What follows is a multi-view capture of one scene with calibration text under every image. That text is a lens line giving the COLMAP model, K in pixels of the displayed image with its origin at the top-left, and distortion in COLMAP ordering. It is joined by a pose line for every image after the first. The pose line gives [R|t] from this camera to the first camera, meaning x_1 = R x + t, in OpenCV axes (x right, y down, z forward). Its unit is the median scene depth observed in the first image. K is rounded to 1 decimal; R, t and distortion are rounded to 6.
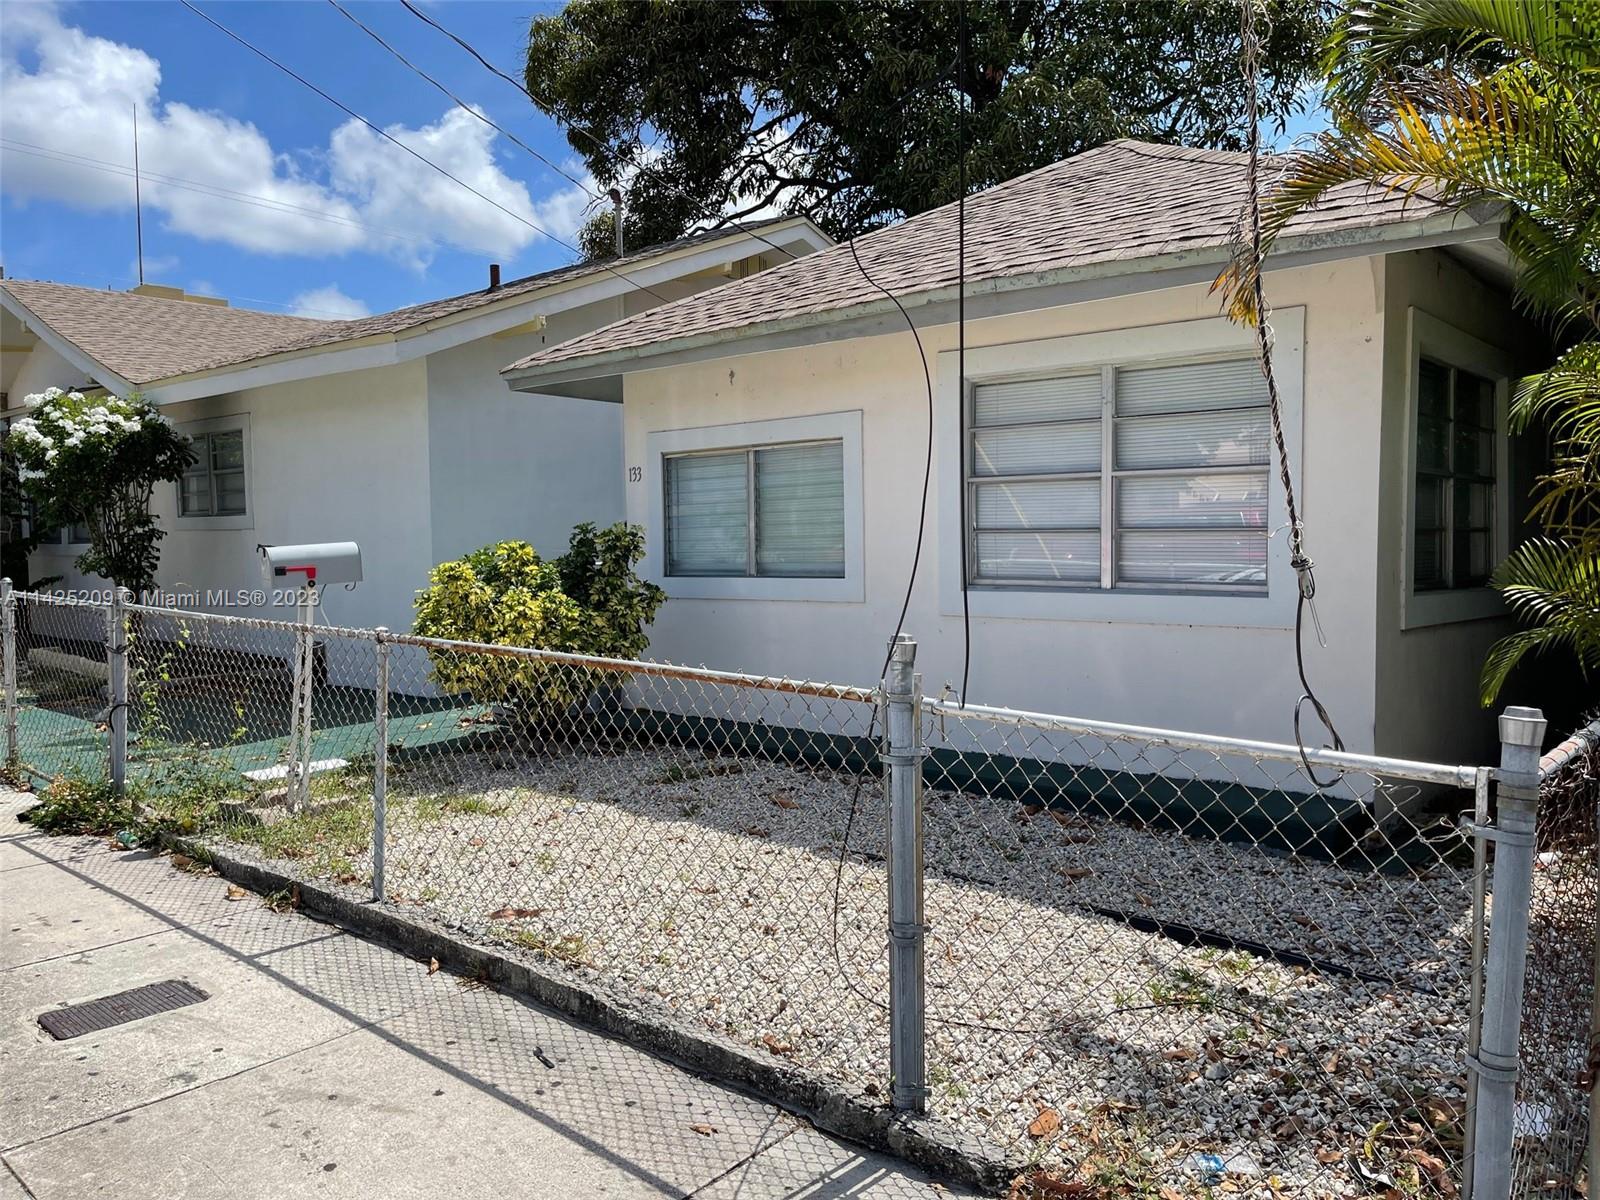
lens RADIAL K [[1204.1, 0, 795.8], [0, 1204.1, 604.1], [0, 0, 1]] dist [0.082958, -0.105740]
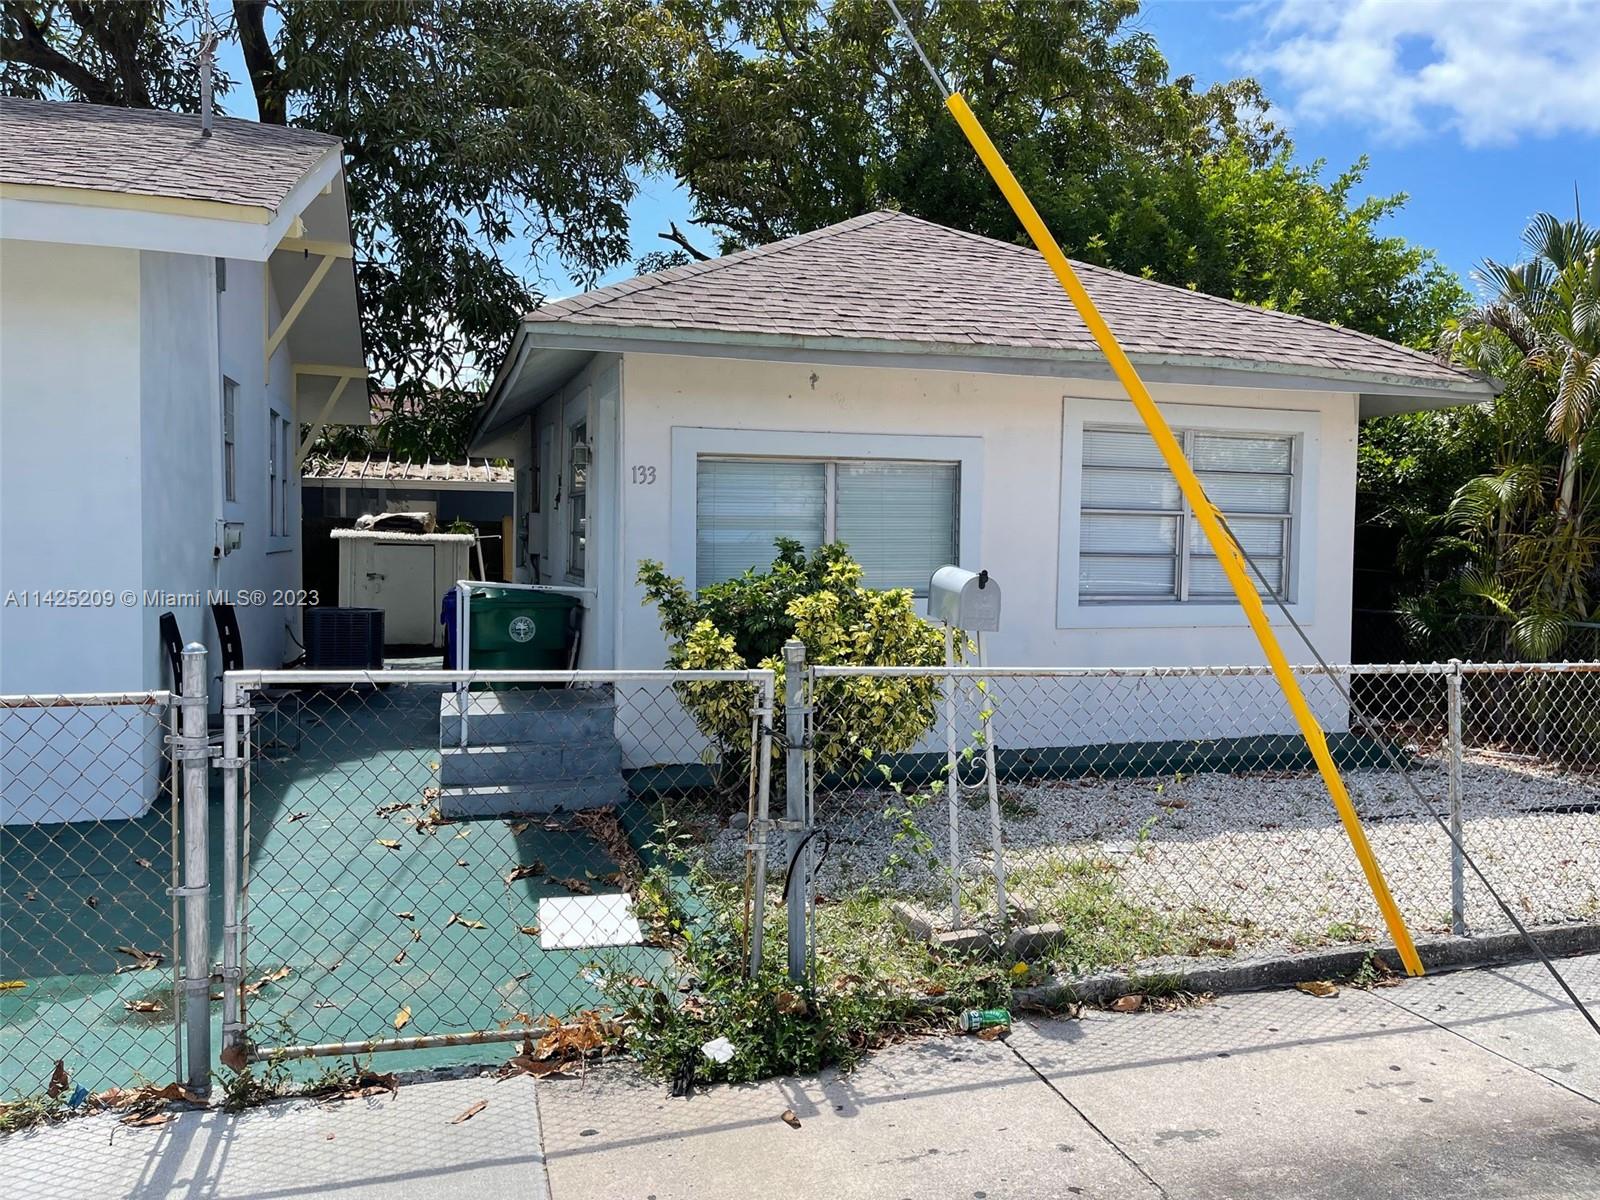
lens RADIAL K [[1204.1, 0, 800.6], [0, 1204.1, 601.5], [0, 0, 1]] dist [0.082958, -0.105740]
pose [[0.506973, -0.027485, 0.861523, -1.403956], [0.030883, 0.999429, 0.013711, -0.055863], [-0.861408, 0.019656, 0.507533, 0.907462]]
